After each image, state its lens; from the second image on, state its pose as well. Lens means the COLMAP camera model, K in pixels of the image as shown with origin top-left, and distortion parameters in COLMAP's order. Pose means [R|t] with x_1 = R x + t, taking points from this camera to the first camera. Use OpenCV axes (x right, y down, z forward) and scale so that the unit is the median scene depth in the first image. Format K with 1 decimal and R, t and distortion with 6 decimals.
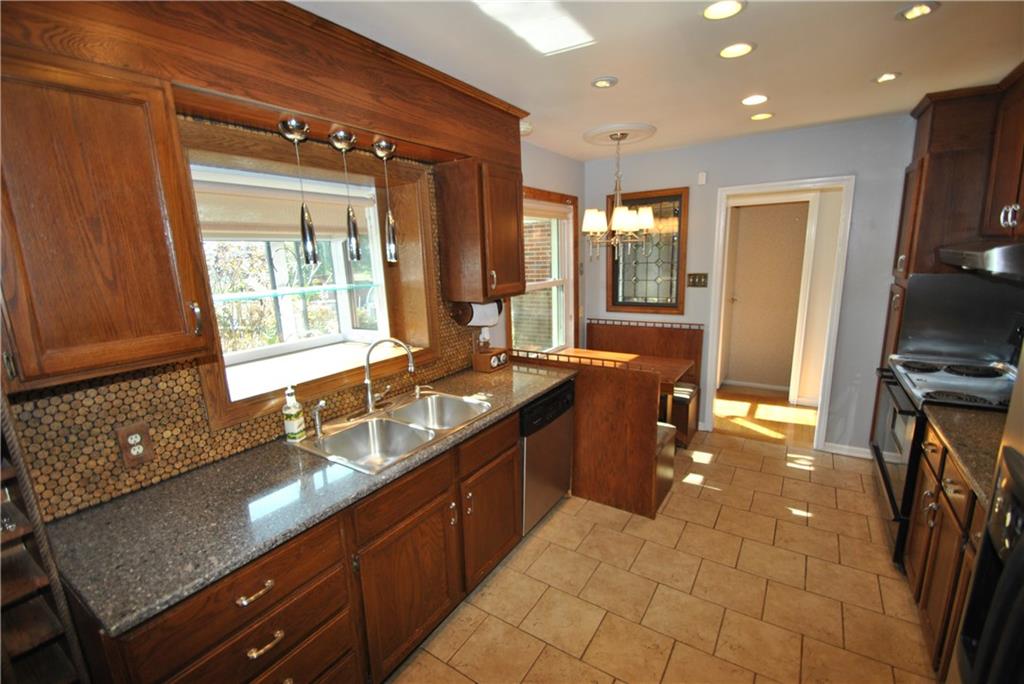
lens RADIAL K [[454.4, 0, 509.8], [0, 454.4, 349.9], [0, 0, 1]] dist [-0.000067, -0.000280]
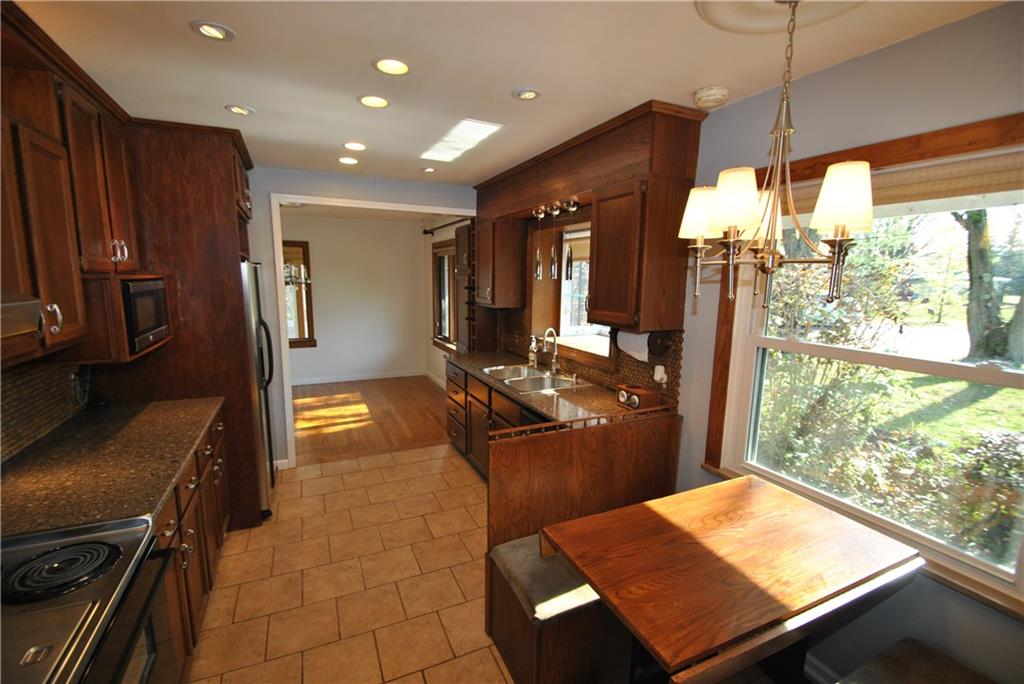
lens RADIAL K [[454.4, 0, 509.8], [0, 454.4, 349.9], [0, 0, 1]] dist [-0.000067, -0.000280]
pose [[-0.532689, 0.162897, -0.830486, 1.050788], [-0.173929, 0.939283, 0.295799, -0.370581], [0.828245, 0.302015, -0.472013, 1.540937]]
